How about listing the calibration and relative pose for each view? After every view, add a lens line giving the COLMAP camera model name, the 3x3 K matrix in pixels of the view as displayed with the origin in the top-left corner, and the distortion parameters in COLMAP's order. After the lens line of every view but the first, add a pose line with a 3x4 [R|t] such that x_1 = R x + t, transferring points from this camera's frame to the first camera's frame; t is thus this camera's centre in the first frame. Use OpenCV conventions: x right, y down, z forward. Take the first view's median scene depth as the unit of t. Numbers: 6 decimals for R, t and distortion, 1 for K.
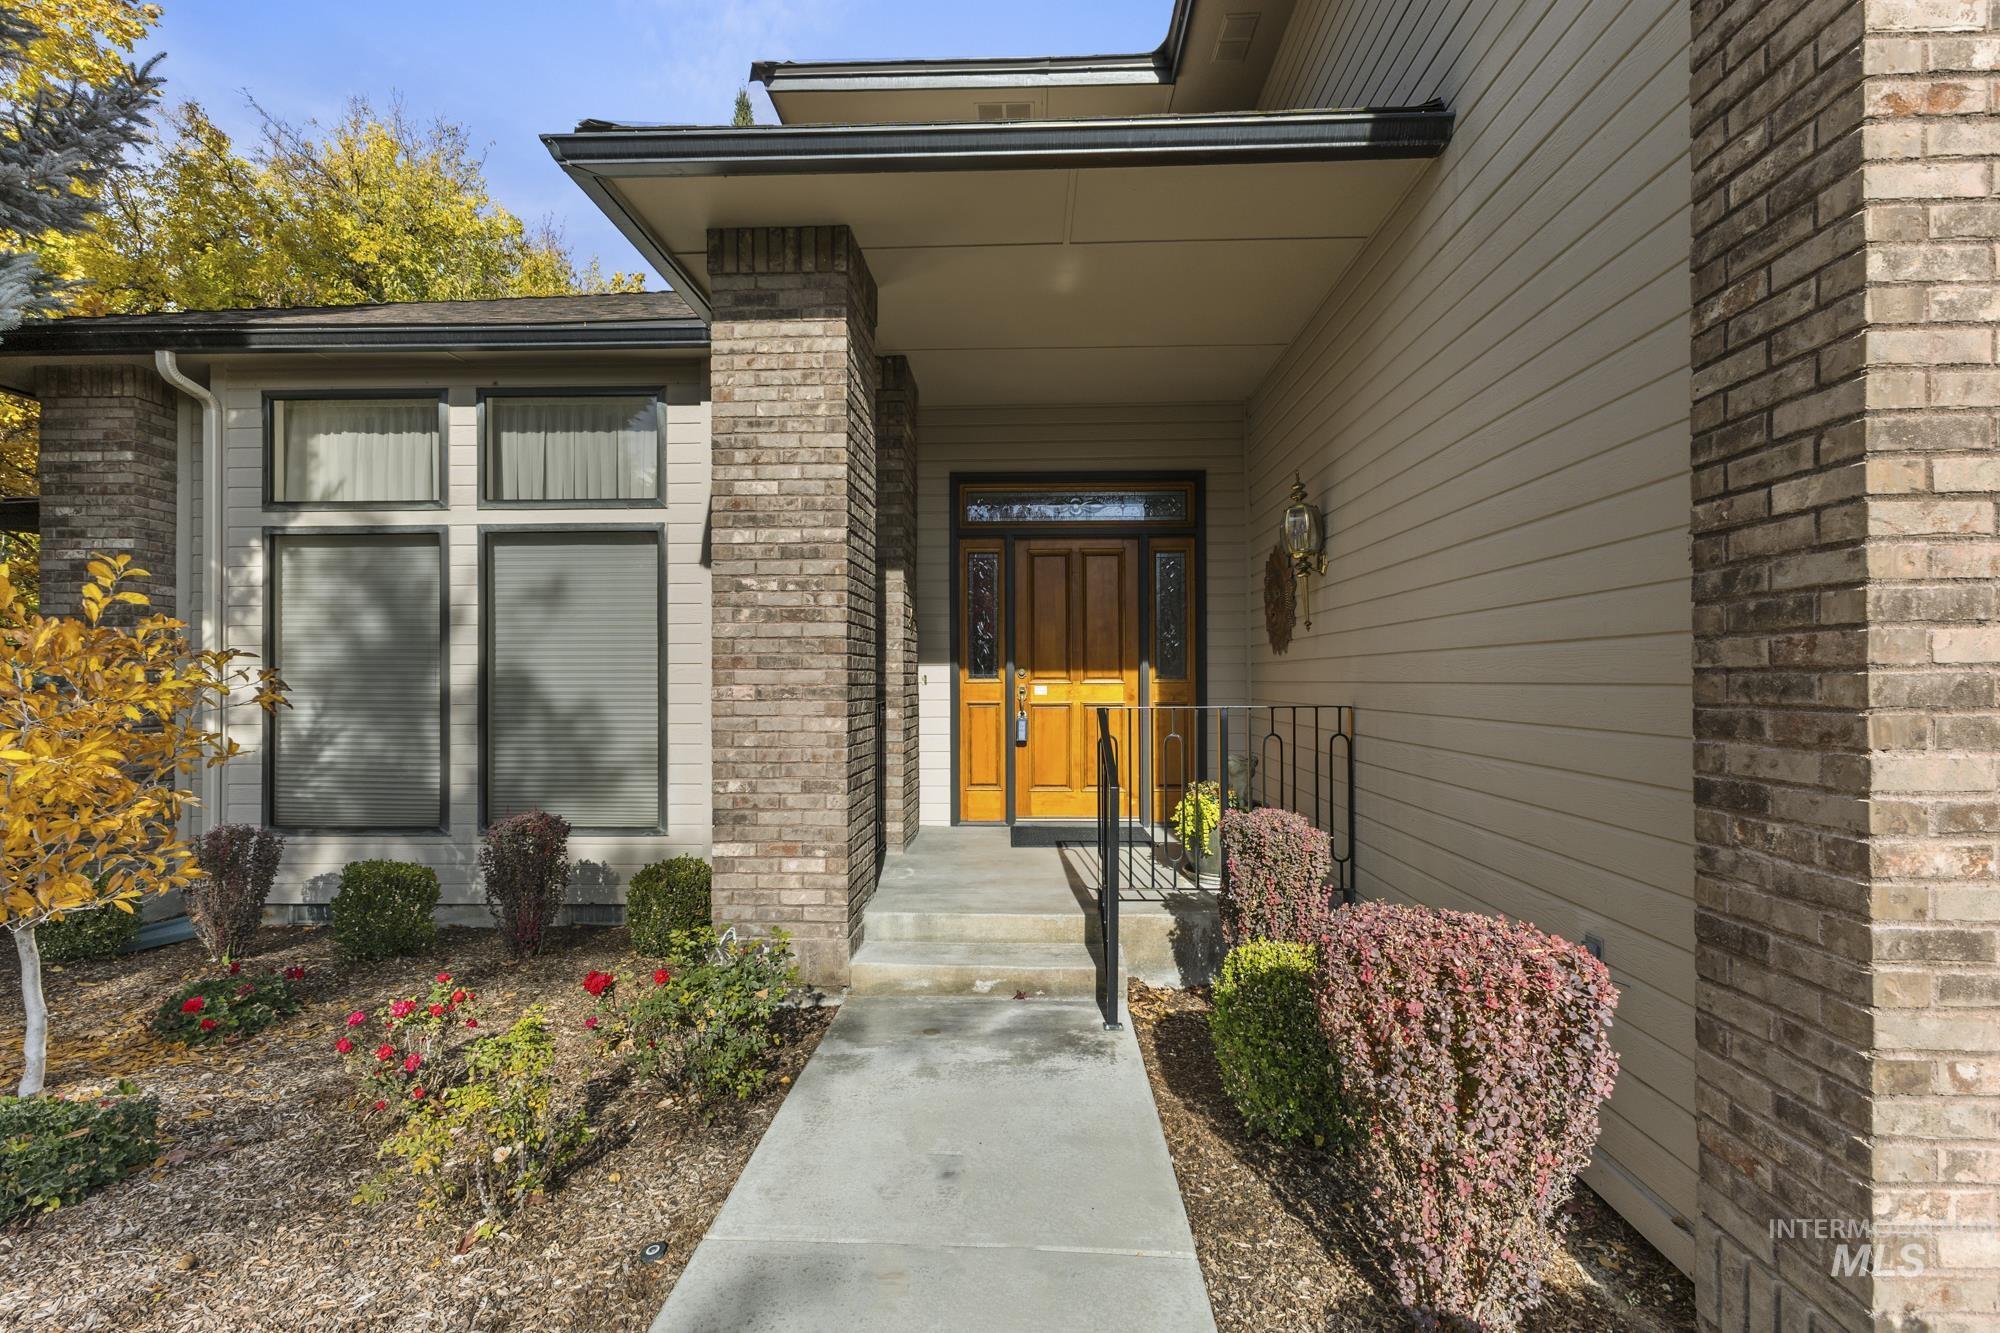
lens RADIAL K [[874.7, 0, 1031.4], [0, 874.7, 668.8], [0, 0, 1]] dist [0.003027, 0.000223]
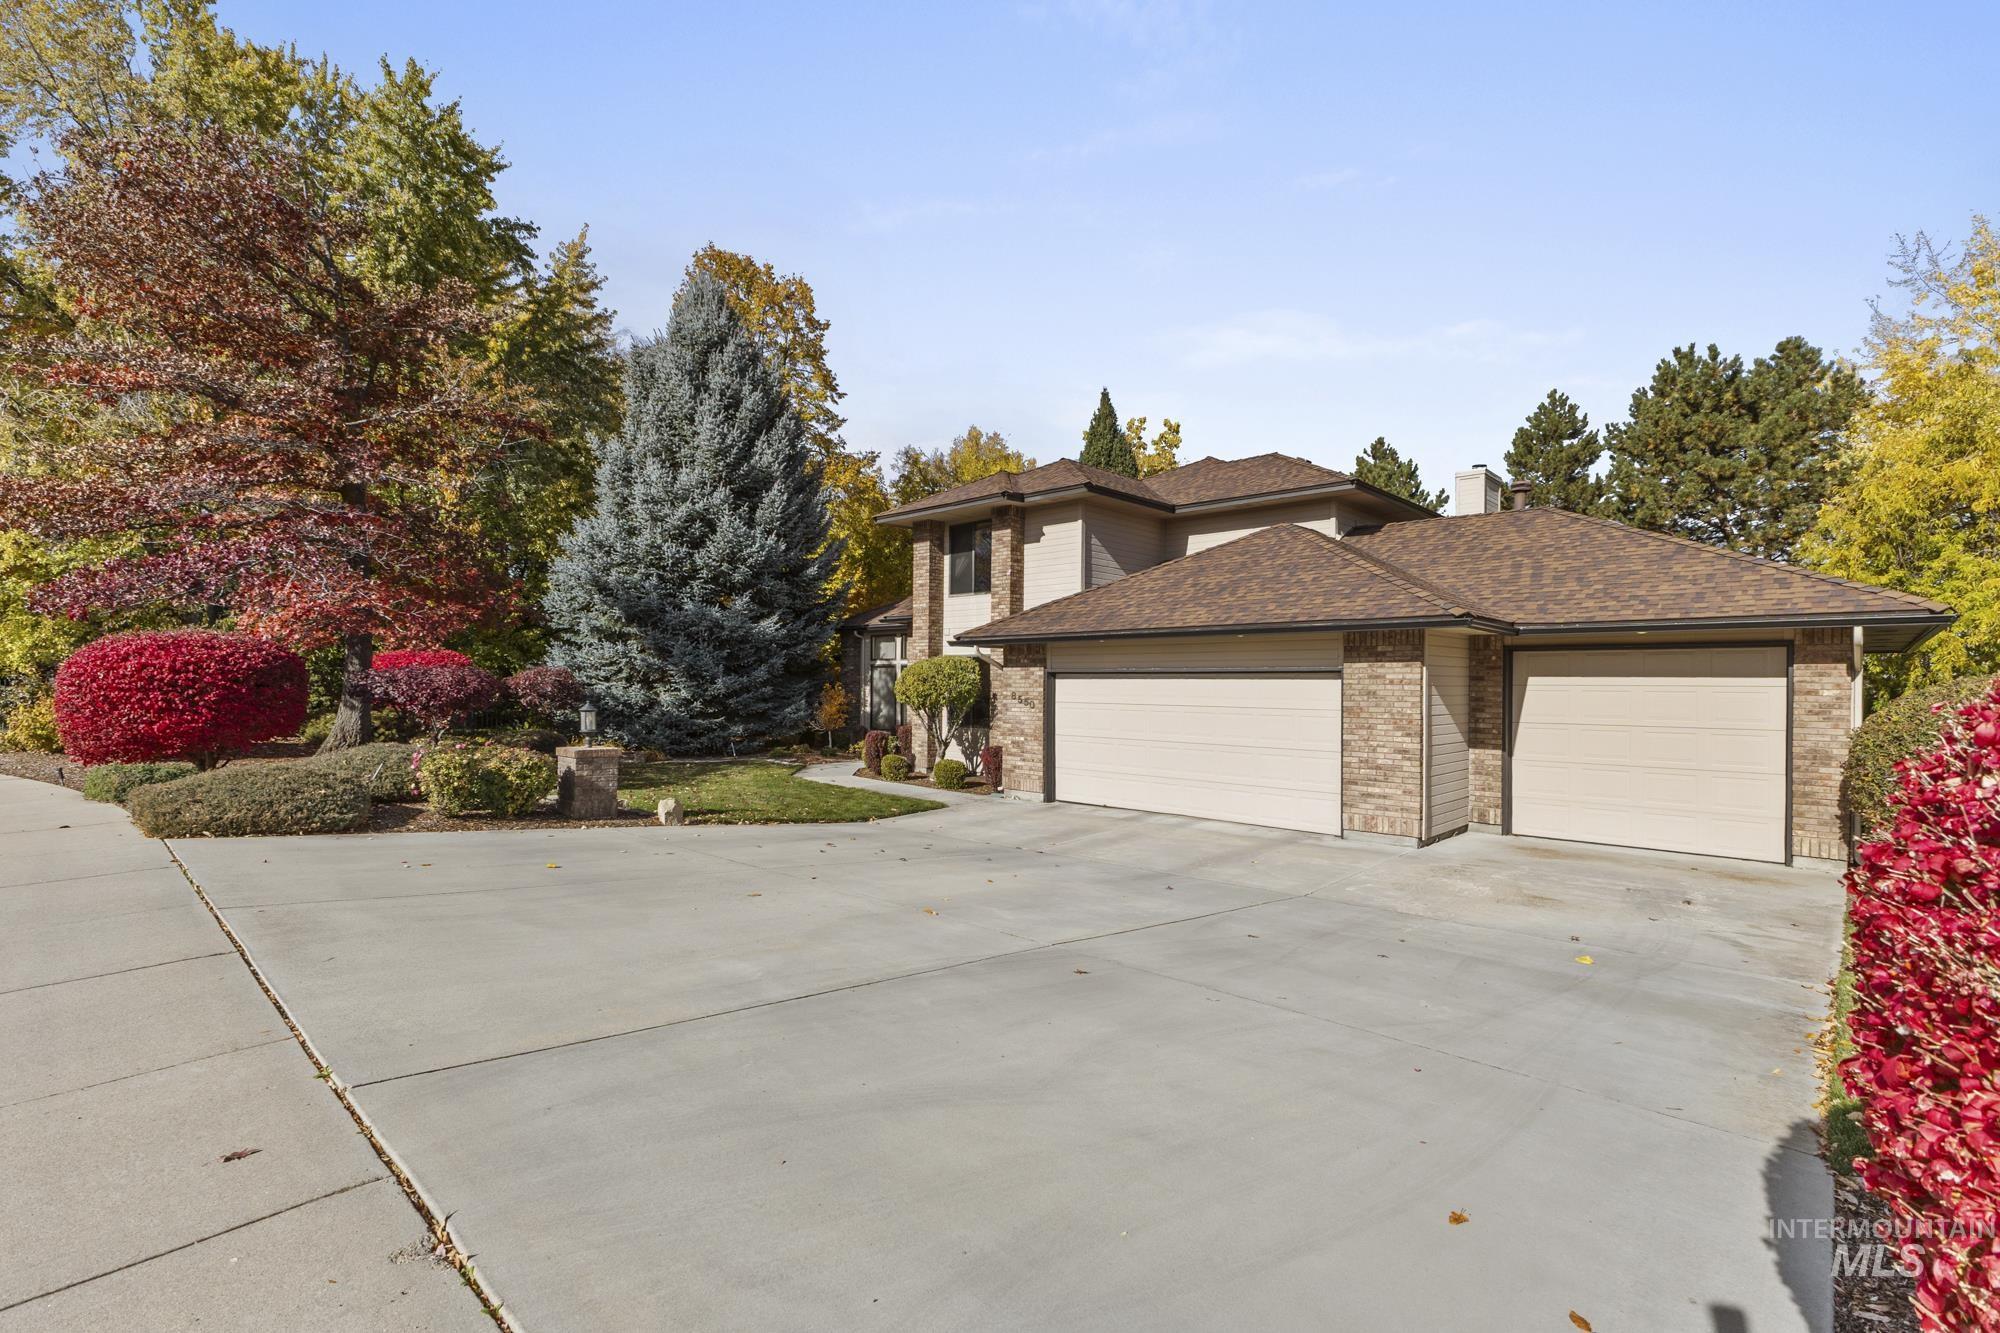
lens RADIAL K [[892.4, 0, 999.1], [0, 892.4, 692.3], [0, 0, 1]] dist [0.001154, 0.000114]
pose [[0.740344, 0.018517, -0.671973, 2.861484], [-0.005245, 0.999749, 0.021770, -0.120143], [0.672207, -0.012593, 0.740256, -2.088520]]
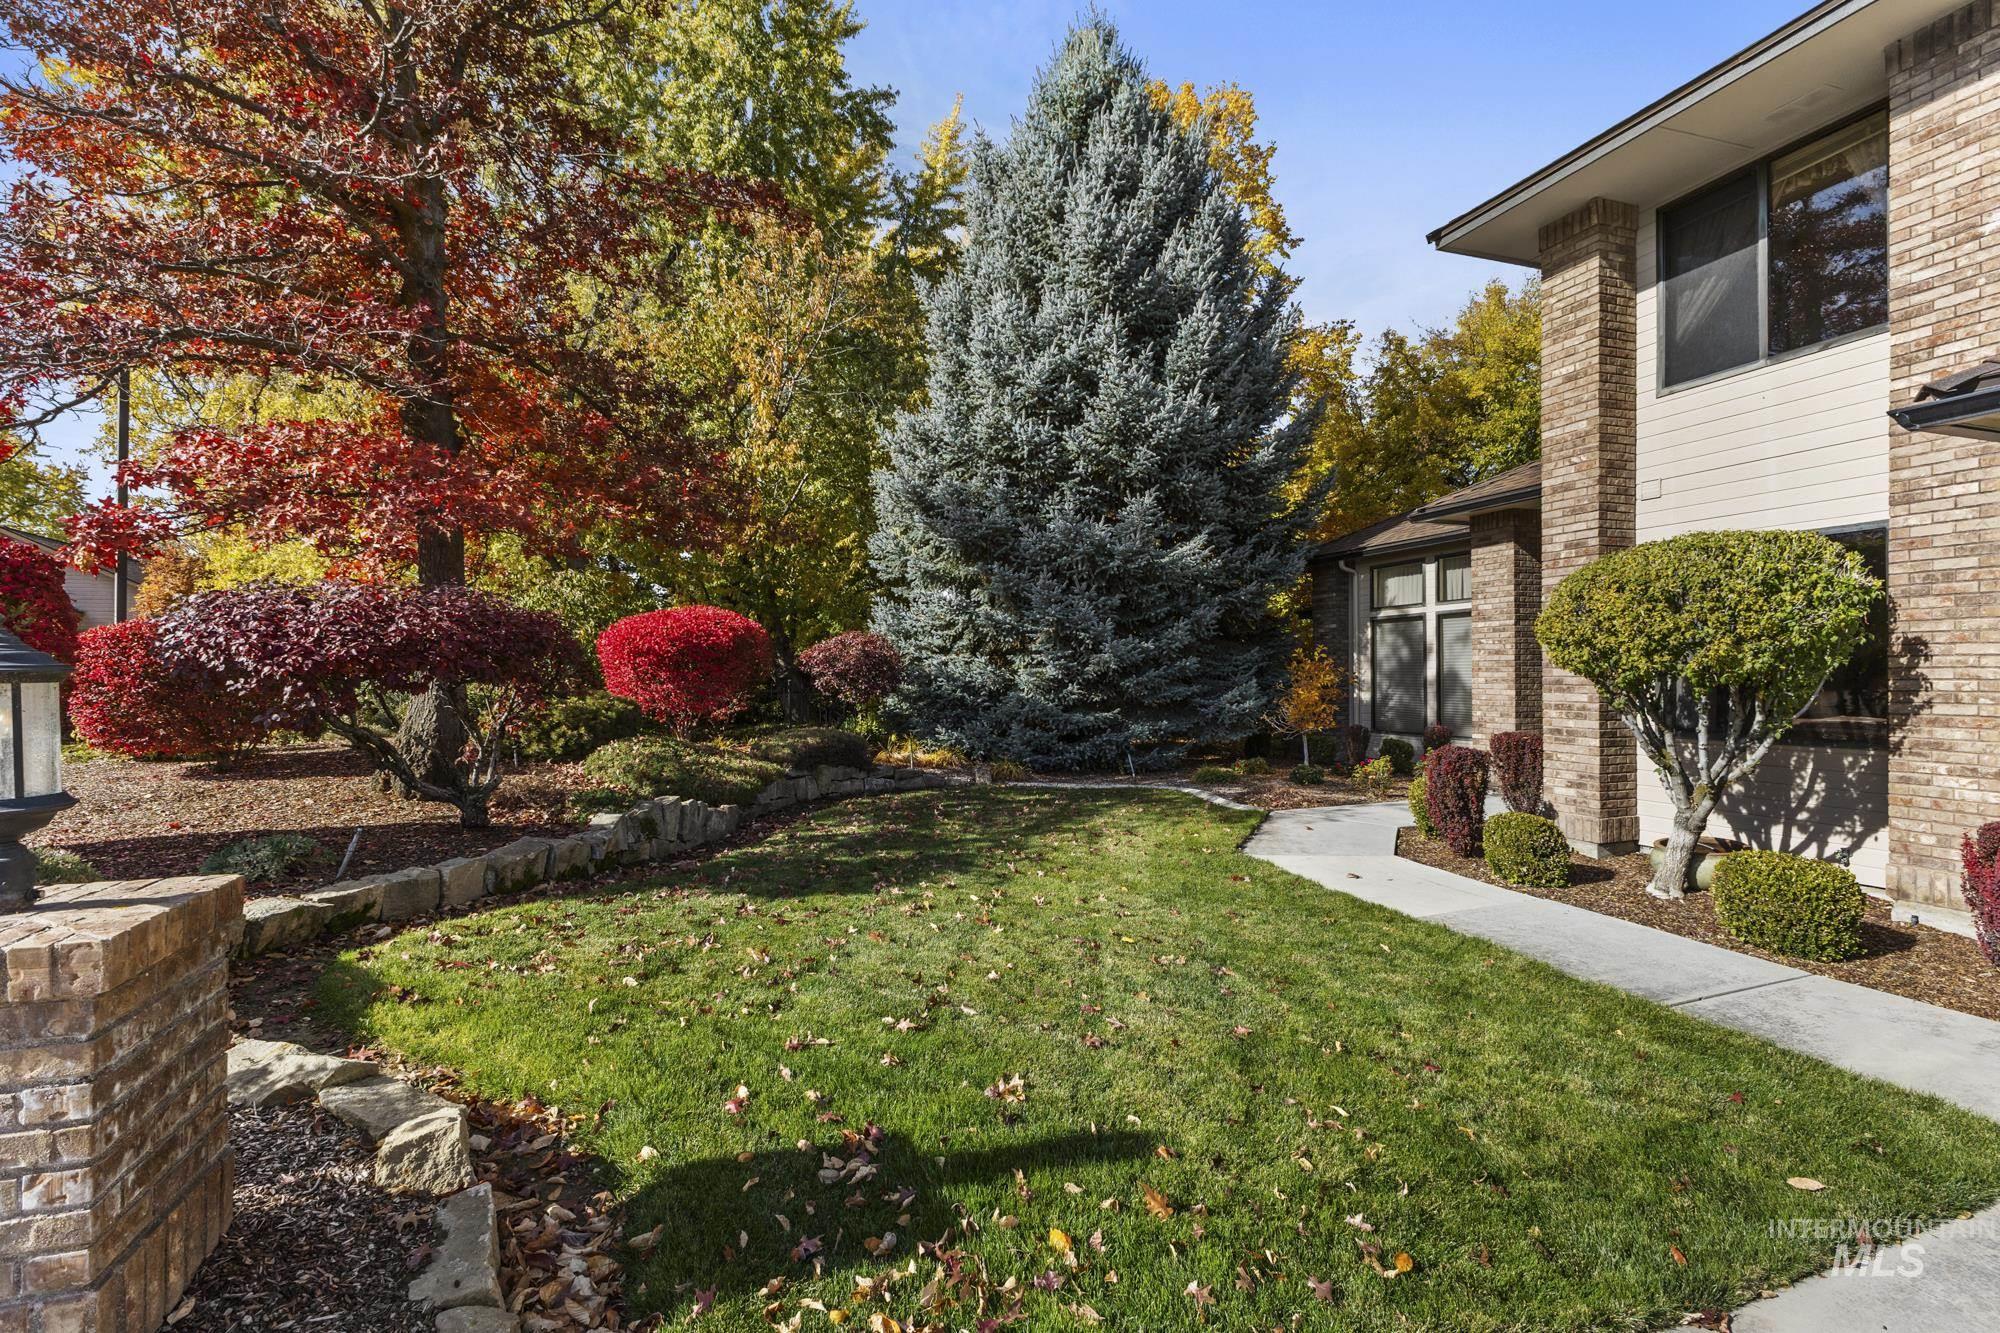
lens RADIAL K [[873.4, 0, 970.3], [0, 873.4, 682.9], [0, 0, 1]] dist [0.001098, 0.000011]
pose [[0.320487, 0.011667, -0.947181, 1.273060], [0.017016, 0.999692, 0.018071, -0.030756], [0.947100, -0.021909, 0.320190, -1.026859]]
